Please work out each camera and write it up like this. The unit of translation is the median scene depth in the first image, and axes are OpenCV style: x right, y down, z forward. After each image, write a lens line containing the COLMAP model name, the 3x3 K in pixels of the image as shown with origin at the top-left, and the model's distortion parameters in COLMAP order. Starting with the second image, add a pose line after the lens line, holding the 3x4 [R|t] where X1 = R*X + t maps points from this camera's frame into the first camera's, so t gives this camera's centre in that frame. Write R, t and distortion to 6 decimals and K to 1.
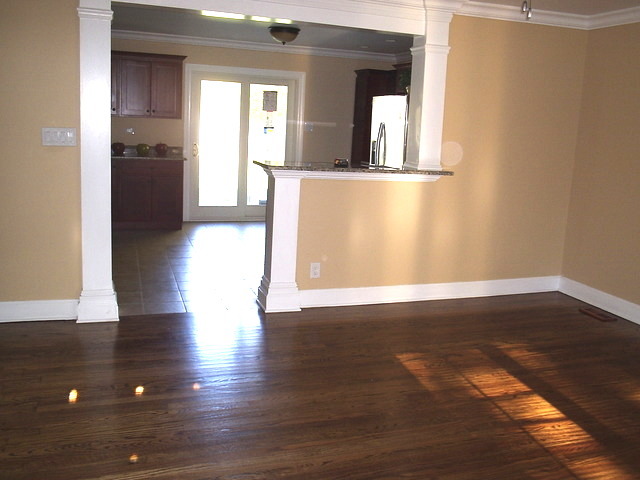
lens RADIAL K [[604.2, 0, 333.0], [0, 604.2, 218.7], [0, 0, 1]] dist [-0.071034, 0.028643]
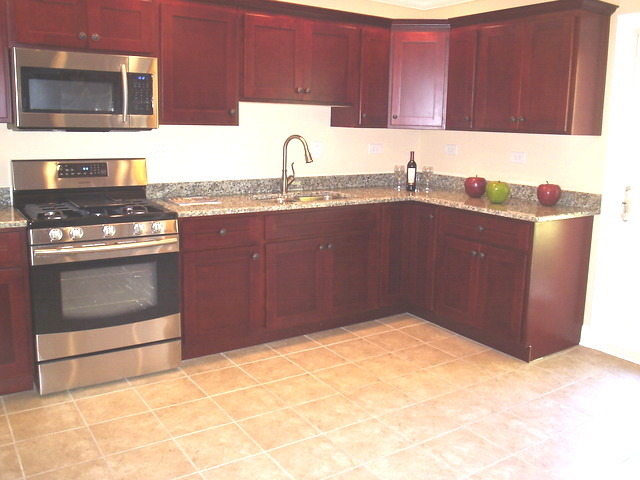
lens RADIAL K [[604.2, 0, 333.0], [0, 604.2, 218.7], [0, 0, 1]] dist [-0.071034, 0.028643]
pose [[0.249805, 0.110766, -0.961940, 0.256502], [-0.162183, 0.984188, 0.071210, -0.169995], [0.954617, 0.138222, 0.263819, 1.157089]]
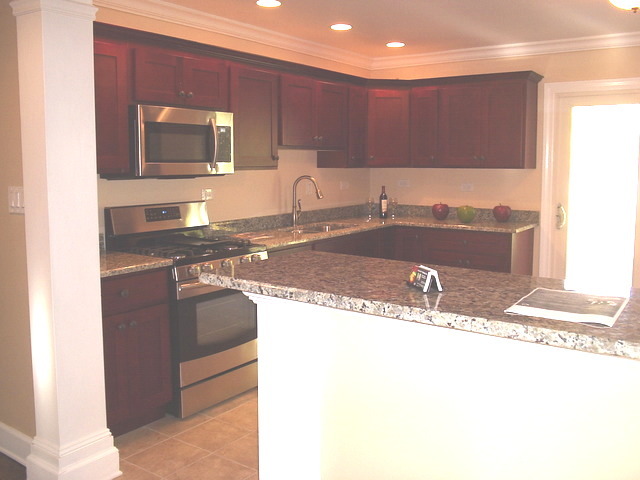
lens RADIAL K [[604.2, 0, 333.0], [0, 604.2, 218.7], [0, 0, 1]] dist [-0.071034, 0.028643]
pose [[0.579605, 0.031032, -0.814306, 0.254782], [-0.099672, 0.994471, -0.033047, -0.114573], [0.808779, 0.100318, 0.579494, 0.757295]]
